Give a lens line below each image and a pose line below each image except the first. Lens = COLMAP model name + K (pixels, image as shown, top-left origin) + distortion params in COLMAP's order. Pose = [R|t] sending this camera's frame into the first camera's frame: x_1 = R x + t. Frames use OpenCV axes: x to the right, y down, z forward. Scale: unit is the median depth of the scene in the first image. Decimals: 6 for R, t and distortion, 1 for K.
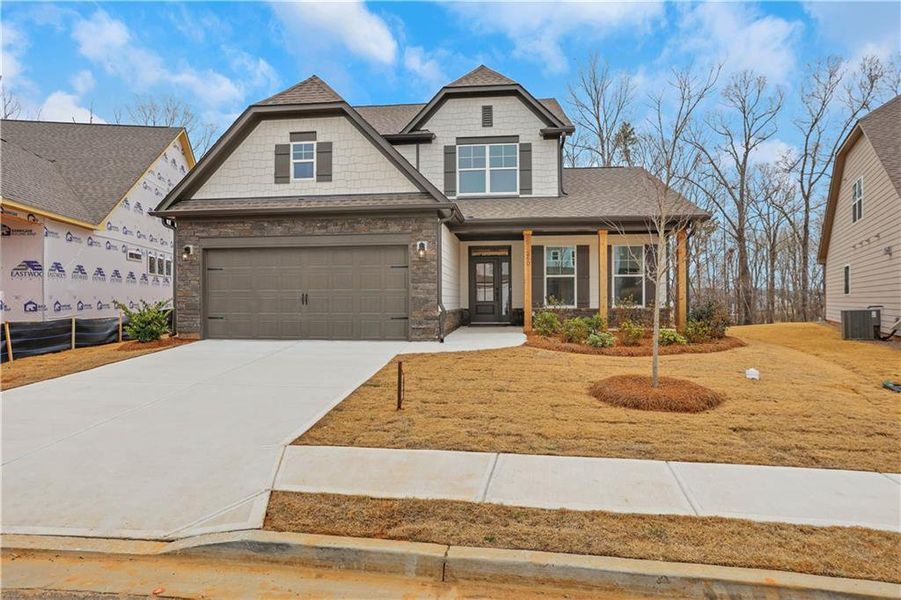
lens RADIAL K [[500.5, 0, 446.1], [0, 500.5, 303.0], [0, 0, 1]] dist [-0.031739, 0.000158]
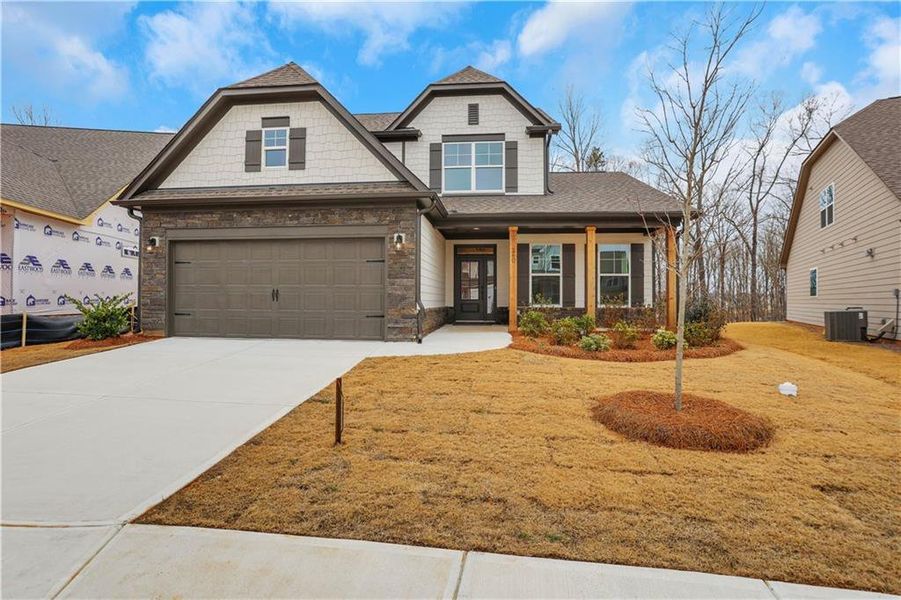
lens RADIAL K [[447.5, 0, 444.4], [0, 447.5, 300.8], [0, 0, 1]] dist [-0.051311, 0.000921]
pose [[0.999880, 0.008675, 0.012801, 0.023247], [-0.008639, 0.999959, -0.002883, 0.002592], [-0.012826, 0.002772, 0.999914, 0.160272]]
